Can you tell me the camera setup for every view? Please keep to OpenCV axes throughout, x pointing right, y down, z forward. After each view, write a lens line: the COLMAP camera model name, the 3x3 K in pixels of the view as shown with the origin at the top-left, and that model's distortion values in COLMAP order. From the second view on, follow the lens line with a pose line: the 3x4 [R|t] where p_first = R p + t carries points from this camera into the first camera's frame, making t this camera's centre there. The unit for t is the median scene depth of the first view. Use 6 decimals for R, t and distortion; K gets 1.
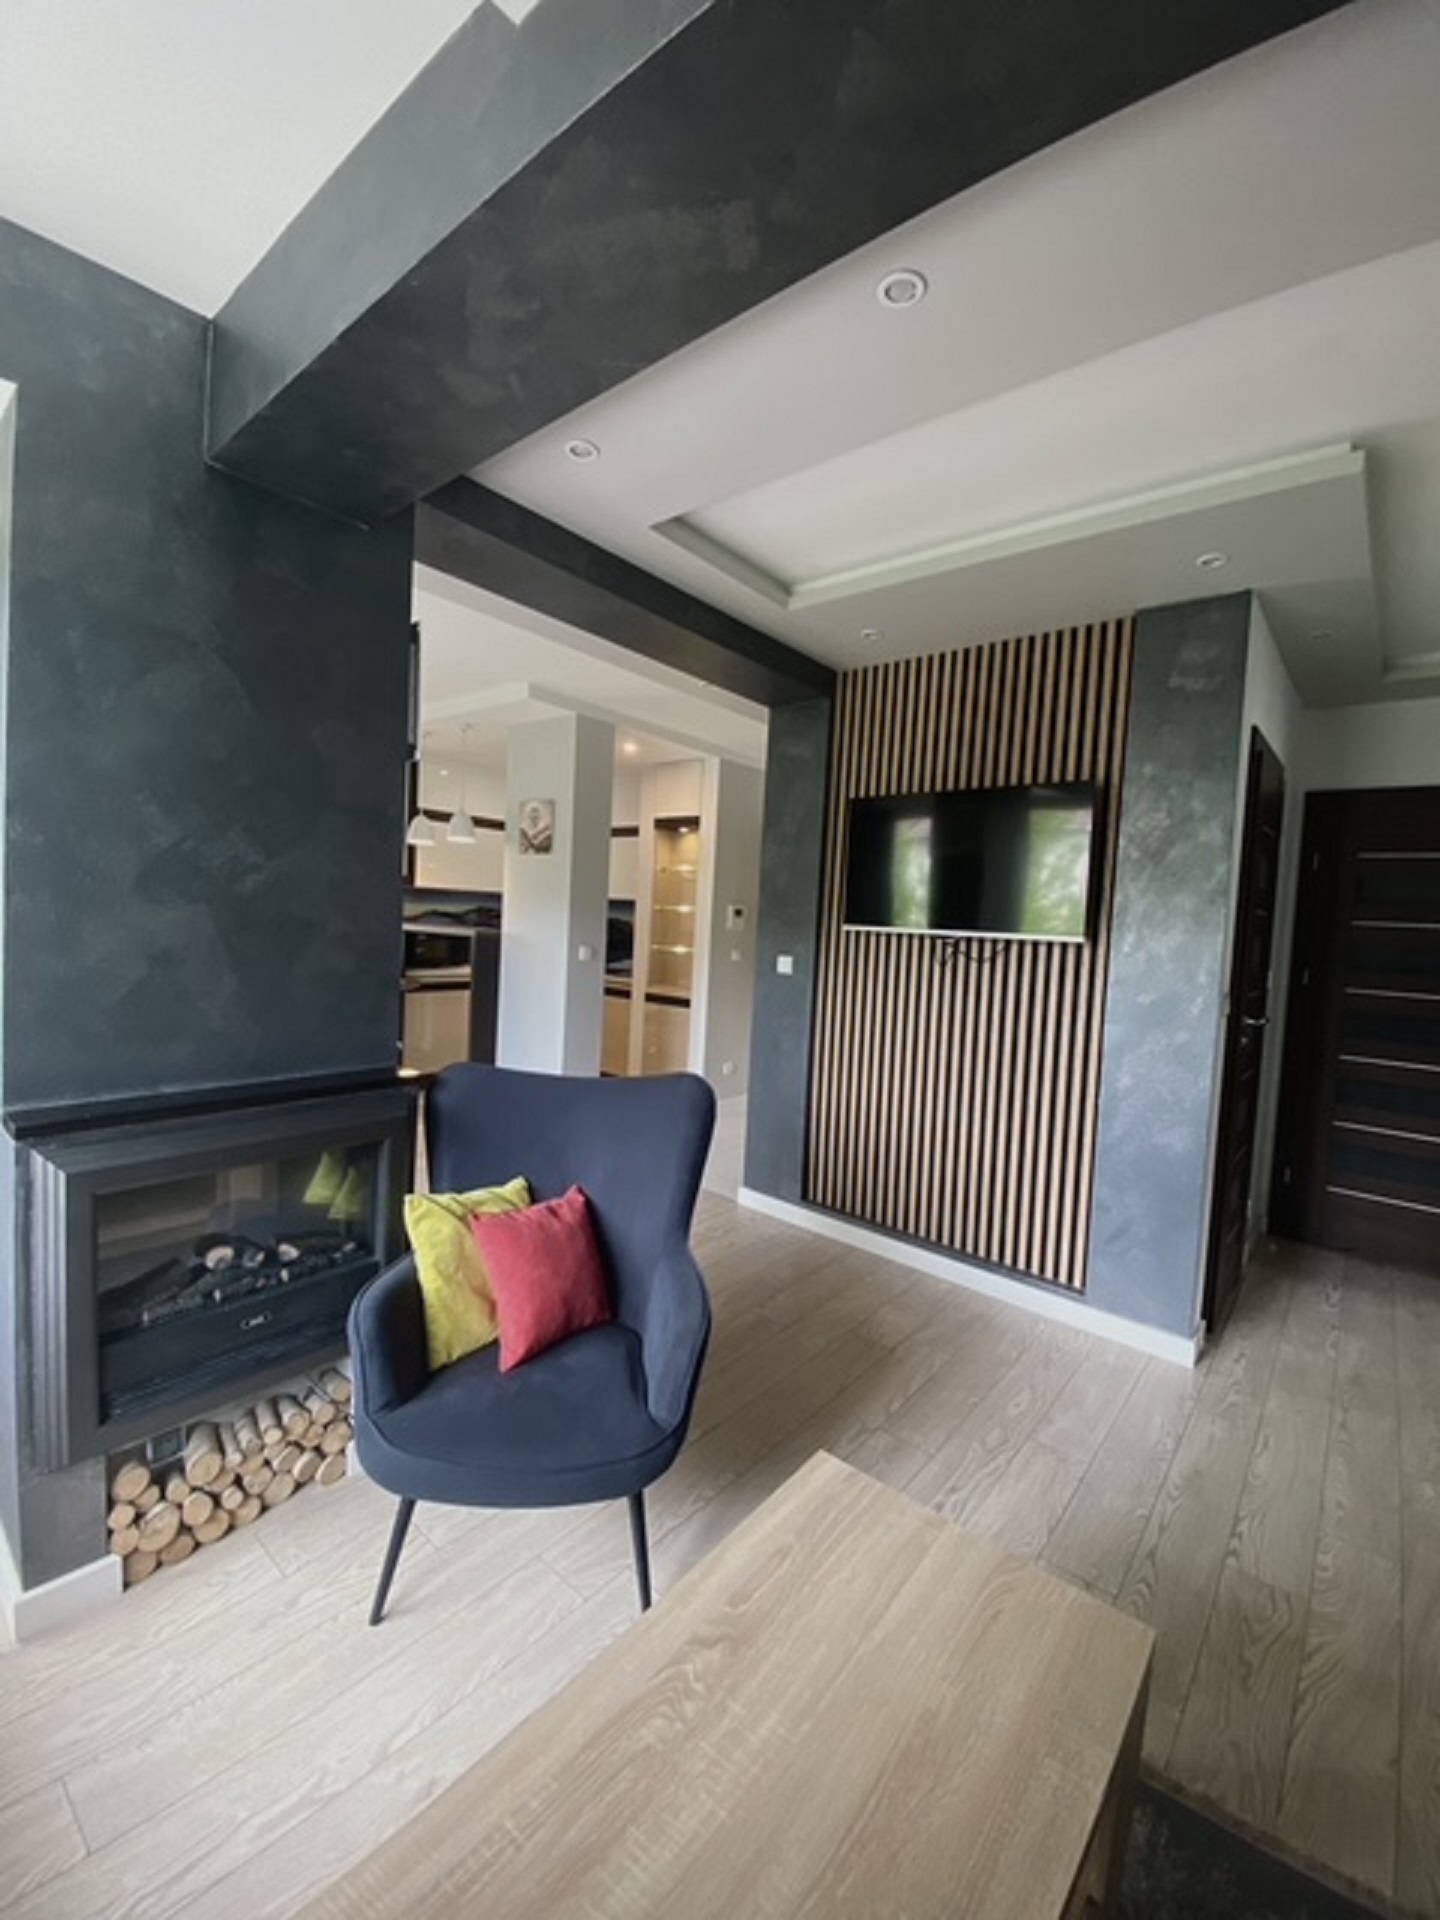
lens RADIAL K [[784.2, 0, 720.0], [0, 784.2, 960.0], [0, 0, 1]] dist [0.000555, -0.011316]
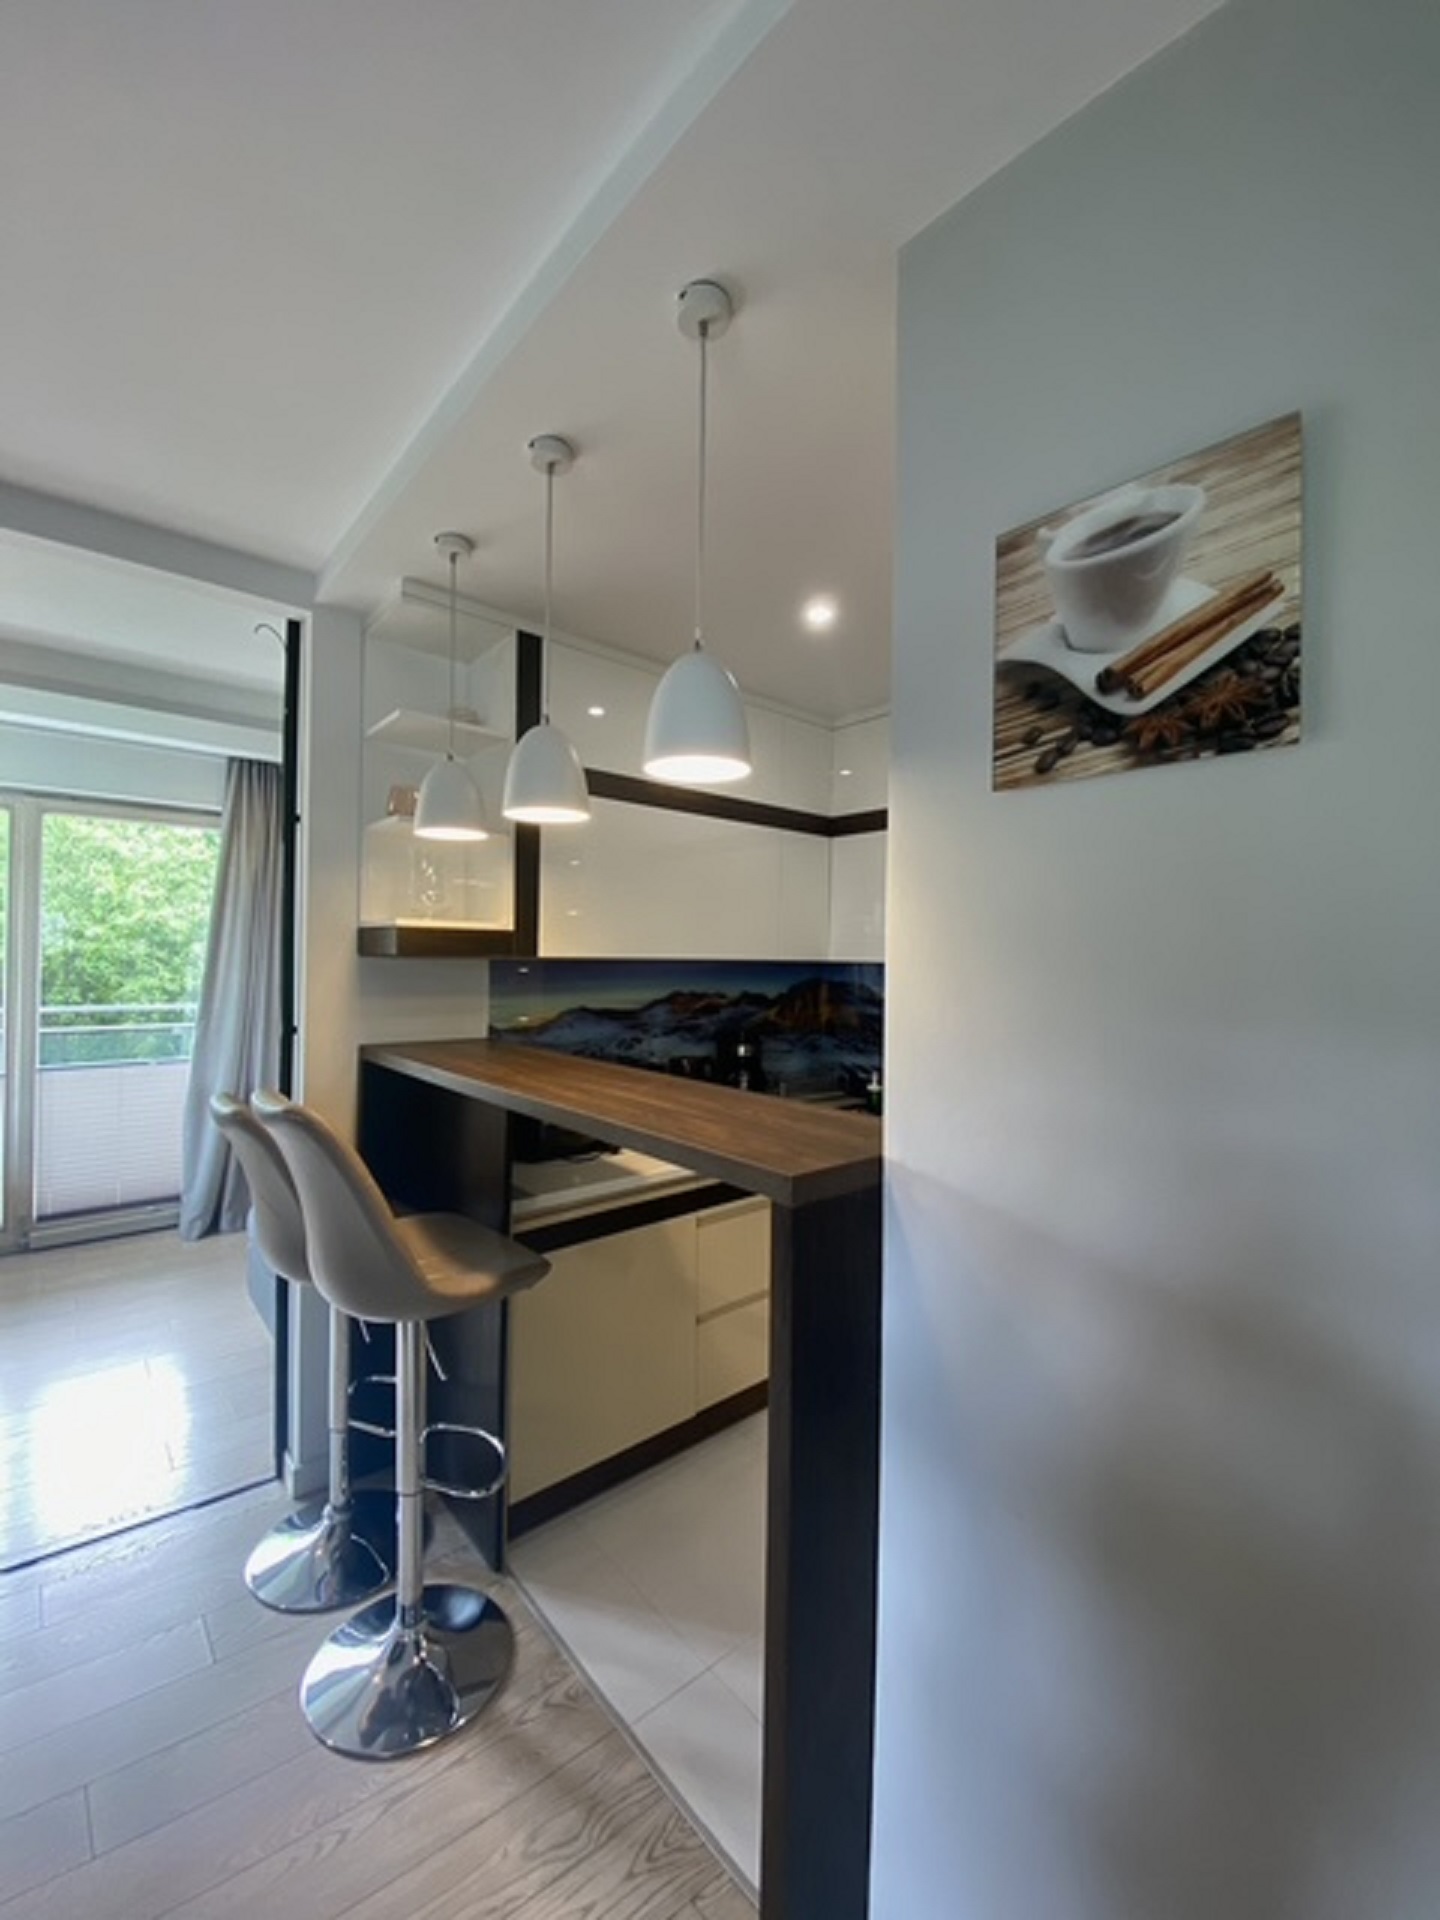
lens RADIAL K [[773.8, 0, 722.5], [0, 773.8, 957.0], [0, 0, 1]] dist [0.039006, -0.029372]
pose [[0.987705, -0.037991, -0.151645, -0.308650], [0.027964, 0.997313, -0.067715, -0.083113], [0.153810, 0.062642, 0.986113, 0.821346]]
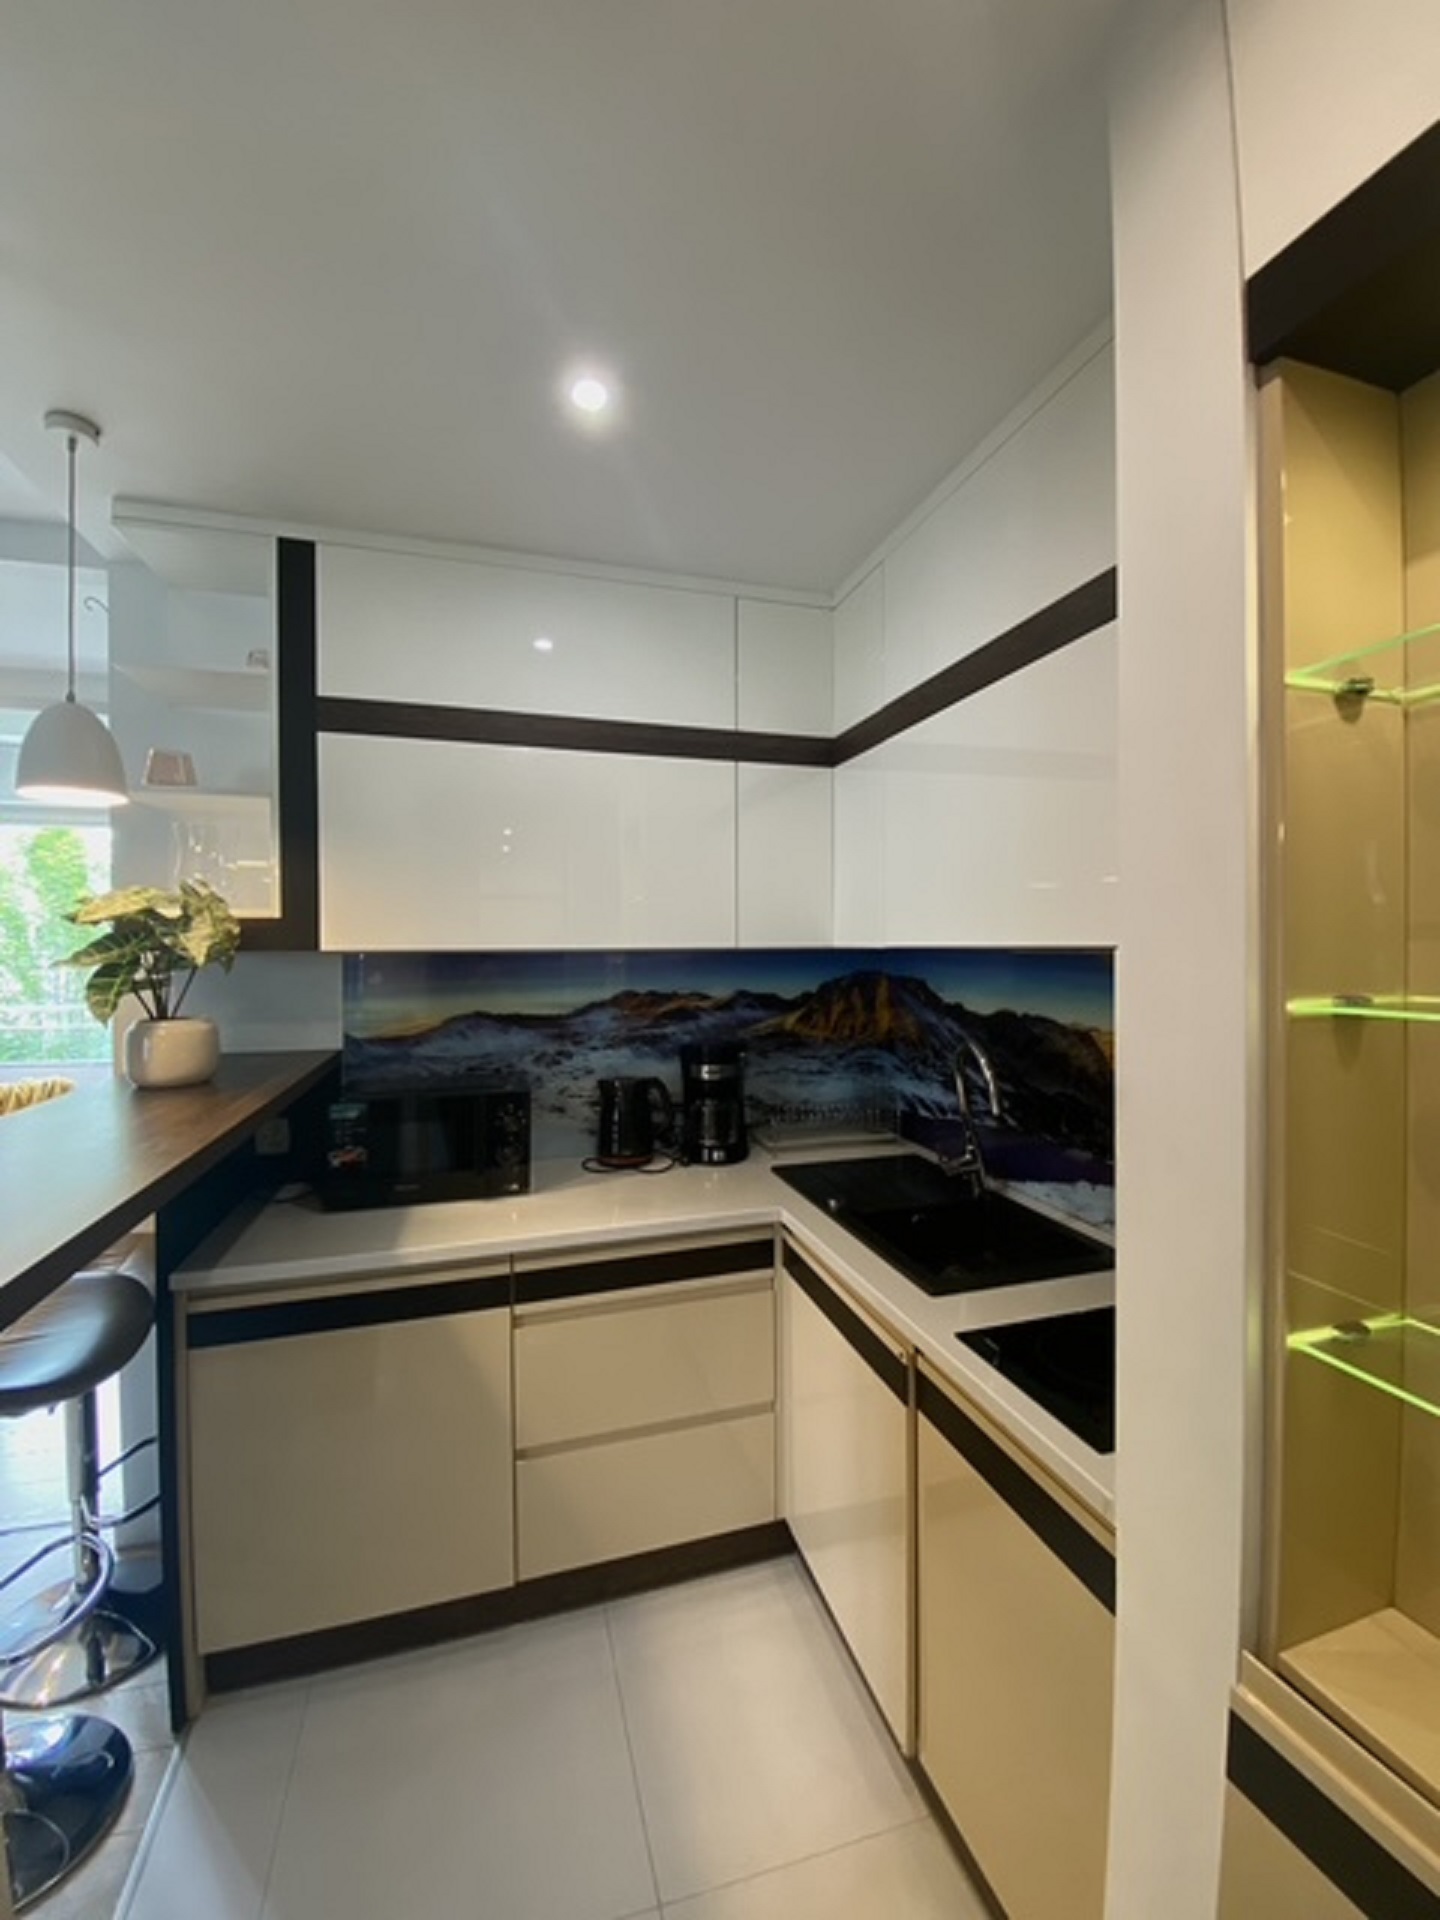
lens RADIAL K [[779.2, 0, 718.1], [0, 779.2, 956.4], [0, 0, 1]] dist [0.000225, -0.000073]
pose [[0.835090, -0.051762, -0.547672, -0.116188], [0.019774, 0.997744, -0.064148, -0.088575], [0.549757, 0.042740, 0.834230, 1.081950]]
